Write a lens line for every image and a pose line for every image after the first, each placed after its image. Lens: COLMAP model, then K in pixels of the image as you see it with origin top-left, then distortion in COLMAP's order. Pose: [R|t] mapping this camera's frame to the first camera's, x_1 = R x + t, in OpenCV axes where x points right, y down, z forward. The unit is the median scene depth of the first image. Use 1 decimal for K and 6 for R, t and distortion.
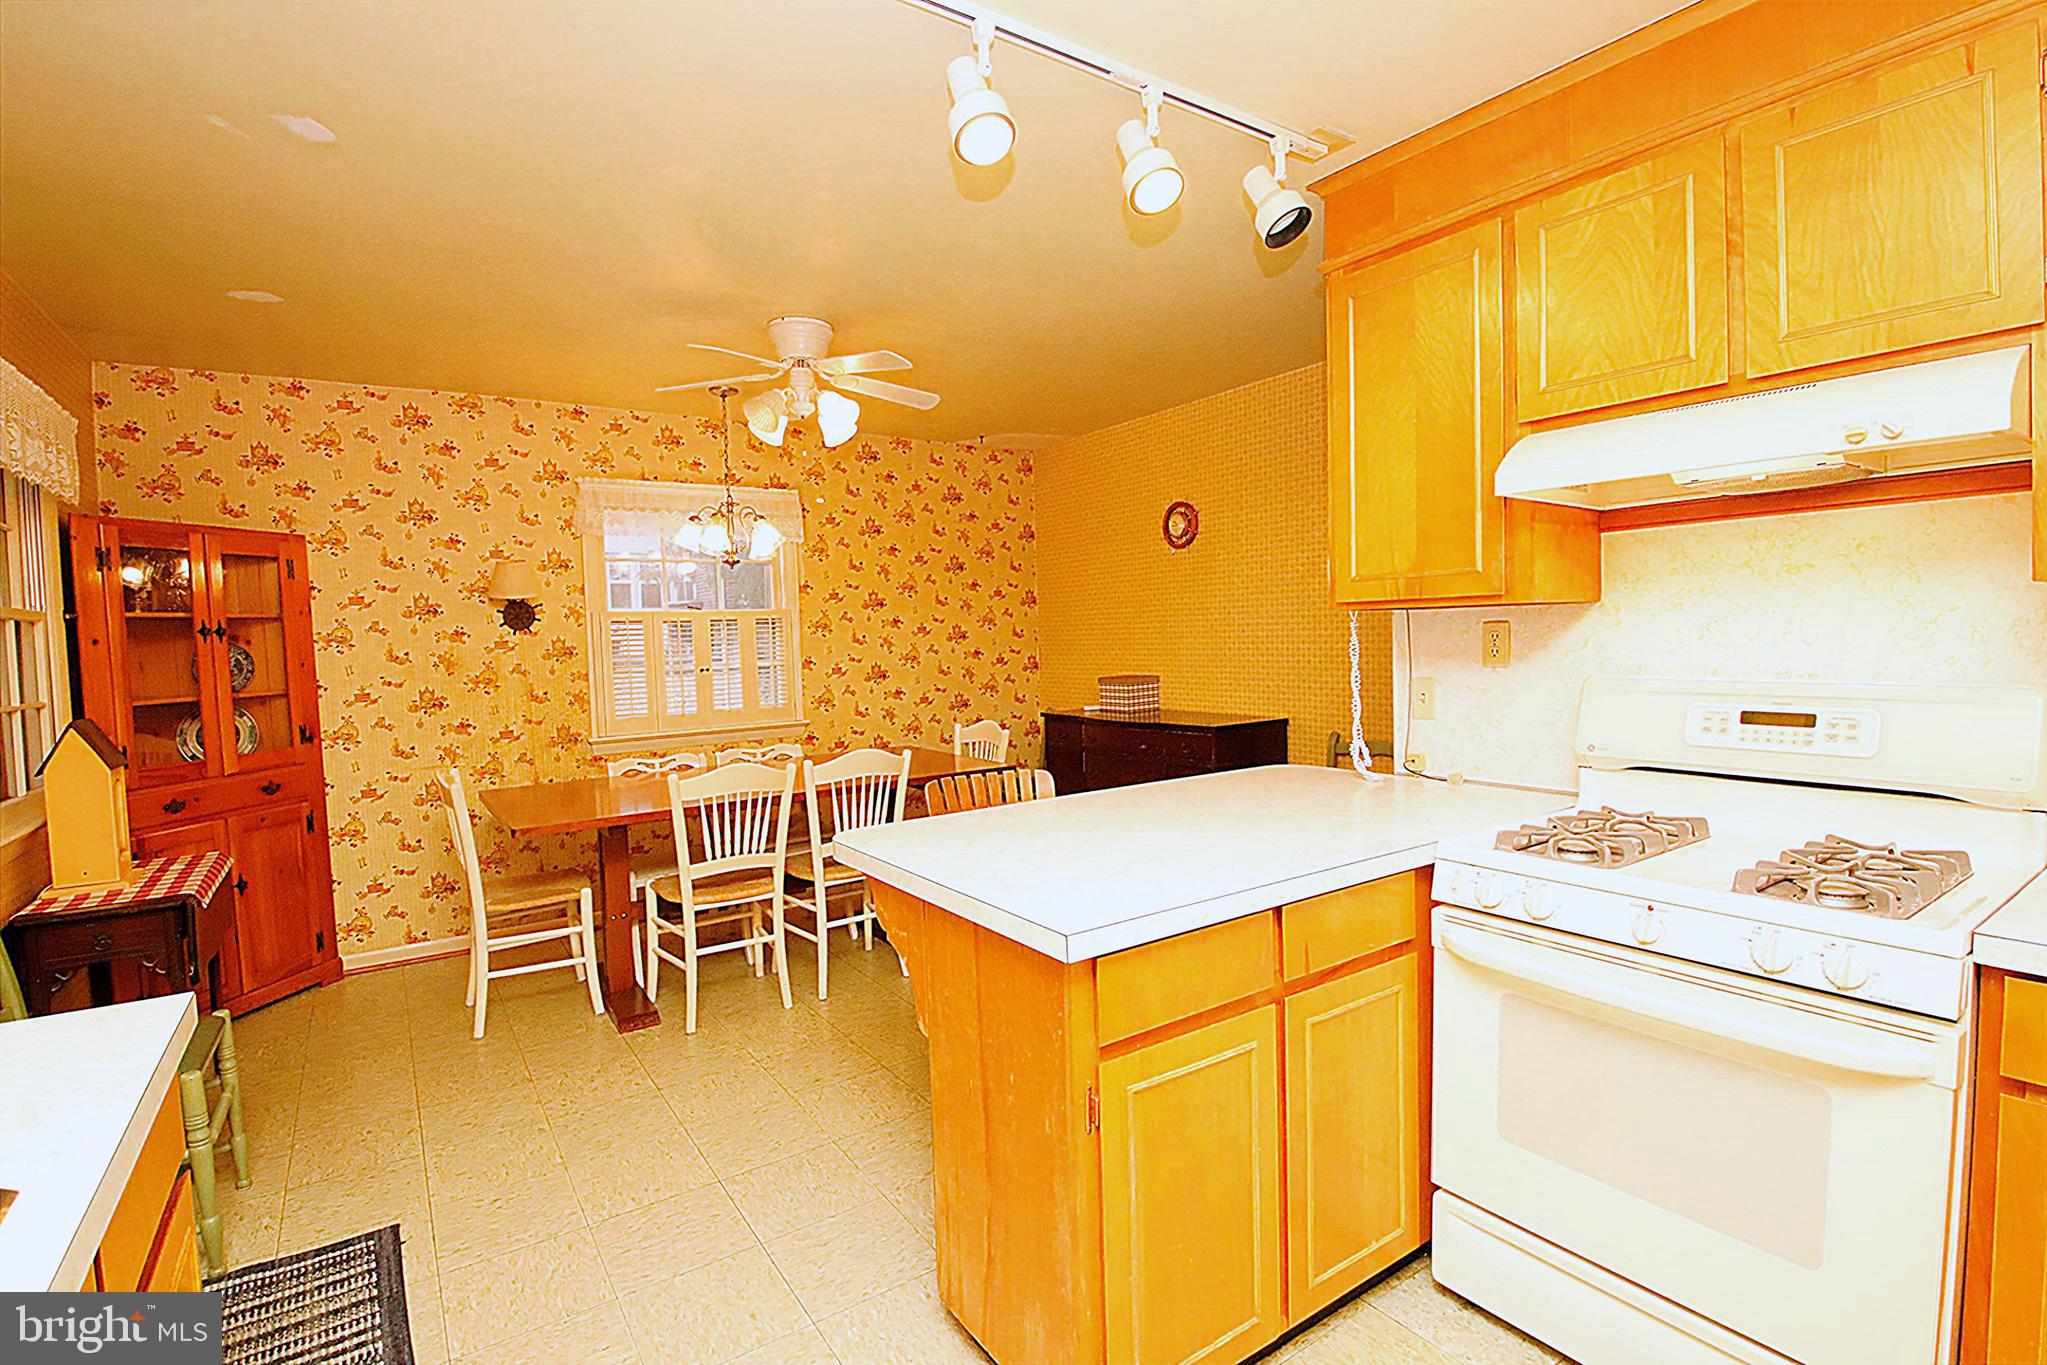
lens RADIAL K [[989.2, 0, 1027.2], [0, 989.2, 687.3], [0, 0, 1]] dist [0.023290, -0.041937]
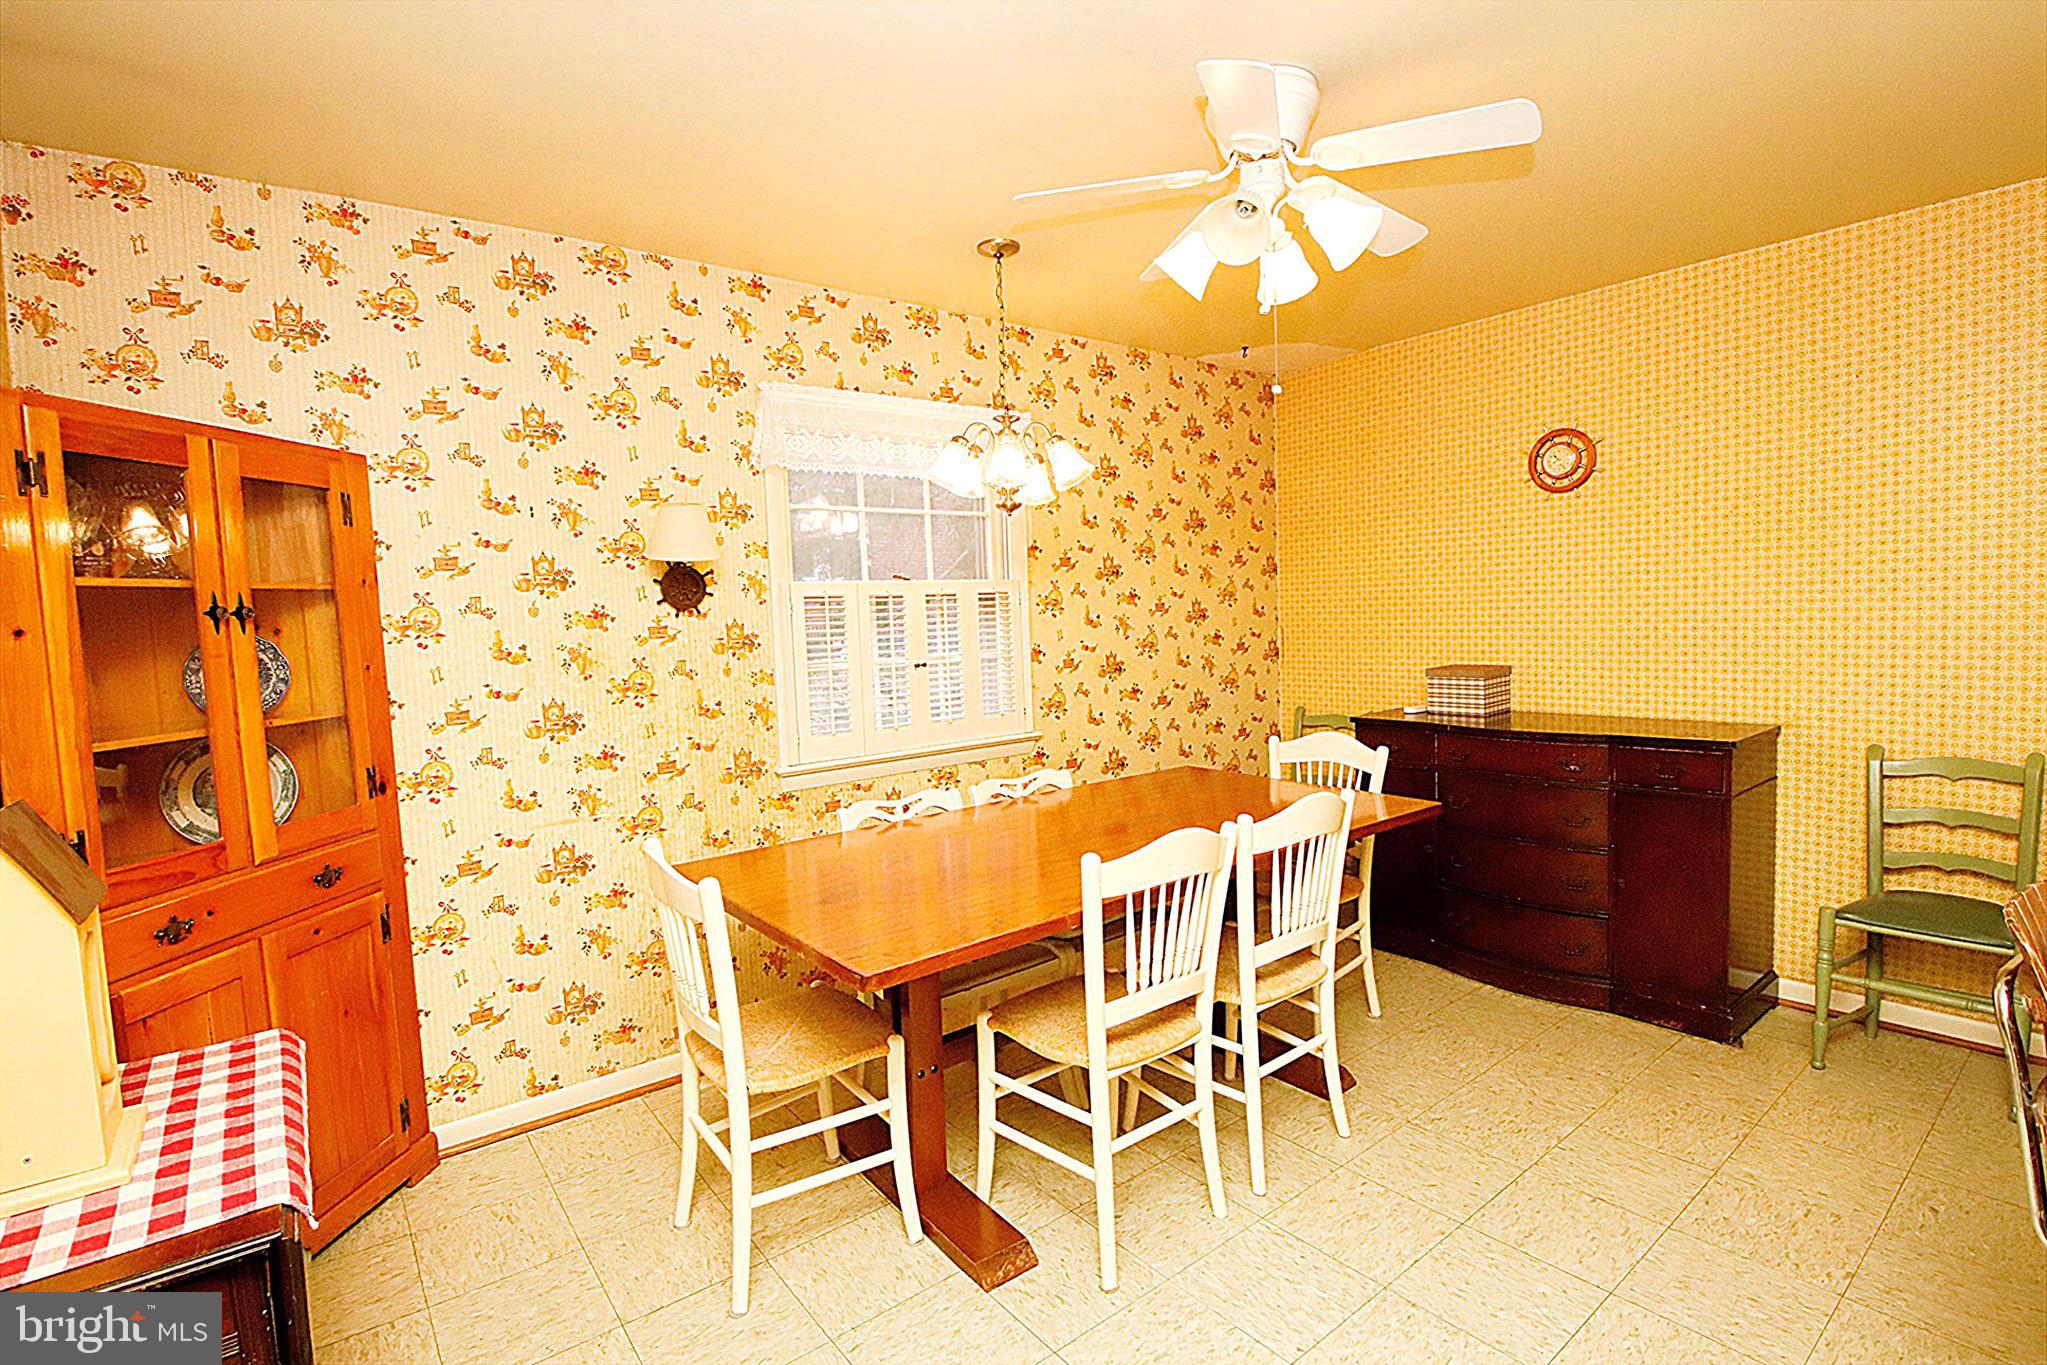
lens RADIAL K [[982.7, 0, 1023.5], [0, 982.7, 682.5], [0, 0, 1]] dist [0.021013, -0.036334]
pose [[0.997982, -0.013287, 0.062090, -0.356724], [0.012542, 0.999845, 0.012377, -0.015587], [-0.062245, -0.011573, 0.997994, 0.358575]]
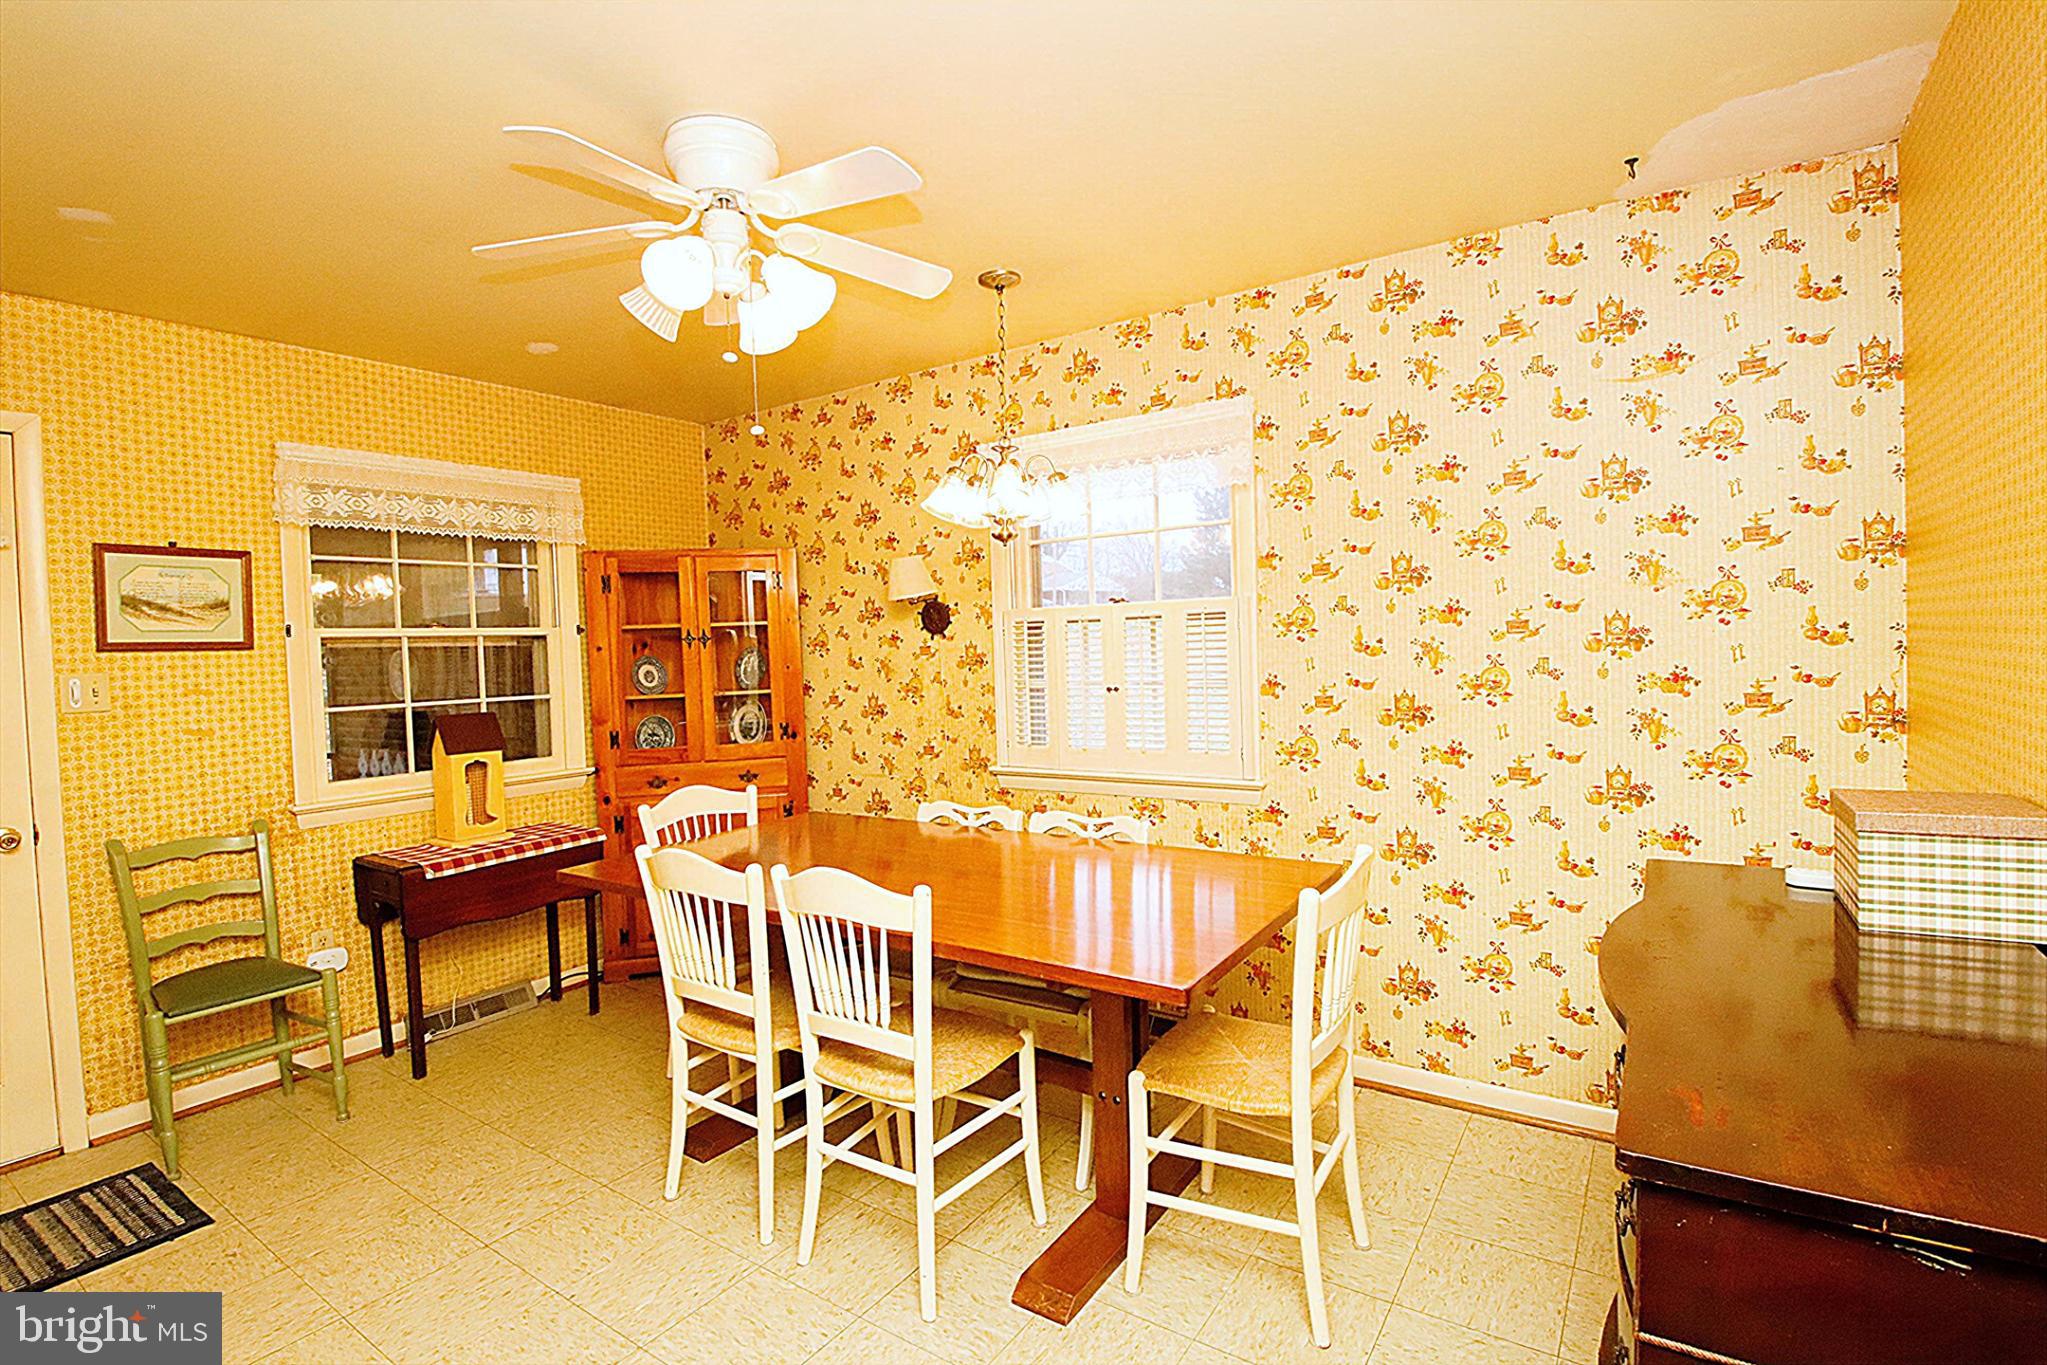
lens RADIAL K [[965.5, 0, 1019.5], [0, 965.5, 673.3], [0, 0, 1]] dist [0.023401, -0.037762]
pose [[0.341216, 0.053146, -0.938481, 0.348091], [-0.026657, 0.998546, 0.046855, -0.070851], [0.939607, 0.009029, 0.342136, 0.850552]]
